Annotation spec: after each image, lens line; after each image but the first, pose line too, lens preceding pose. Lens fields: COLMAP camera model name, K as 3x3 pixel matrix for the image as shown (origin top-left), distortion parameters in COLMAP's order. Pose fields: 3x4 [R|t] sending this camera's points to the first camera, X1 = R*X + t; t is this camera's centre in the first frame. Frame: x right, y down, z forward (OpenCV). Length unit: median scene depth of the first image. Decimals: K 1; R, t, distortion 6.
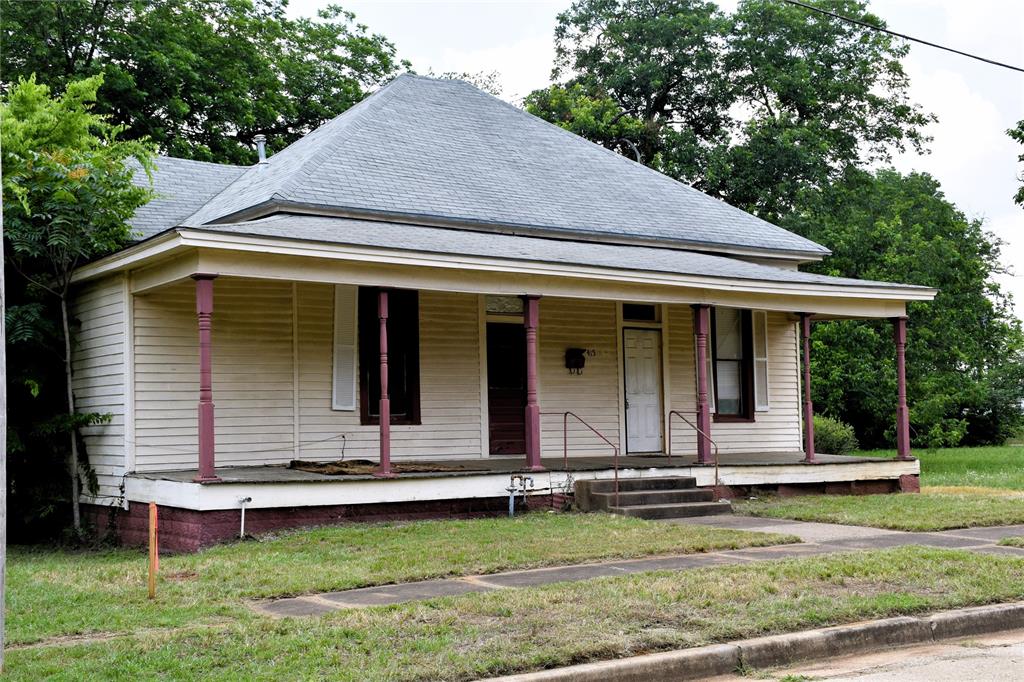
lens RADIAL K [[1268.1, 0, 511.5], [0, 1268.1, 345.1], [0, 0, 1]] dist [0.072686, 0.000000]
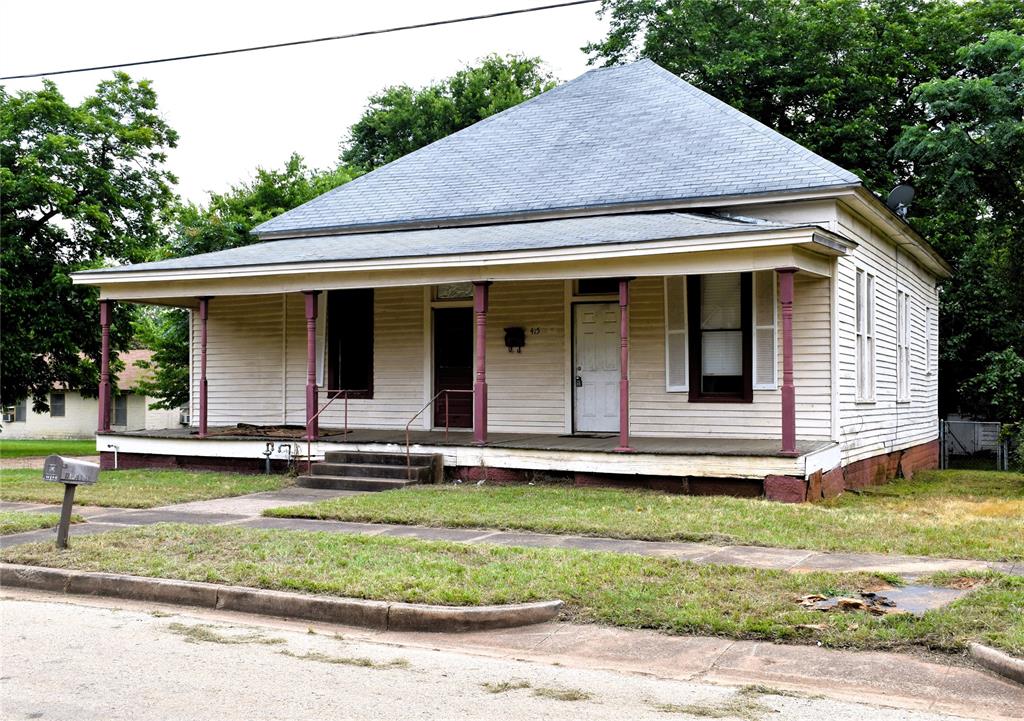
lens RADIAL K [[1136.1, 0, 511.2], [0, 1136.1, 361.2], [0, 0, 1]] dist [-0.025534, 0.000000]
pose [[0.465416, -0.011304, -0.885020, 0.905966], [0.045693, 0.998892, 0.011271, 0.020350], [0.883912, -0.045685, 0.465417, 0.596717]]
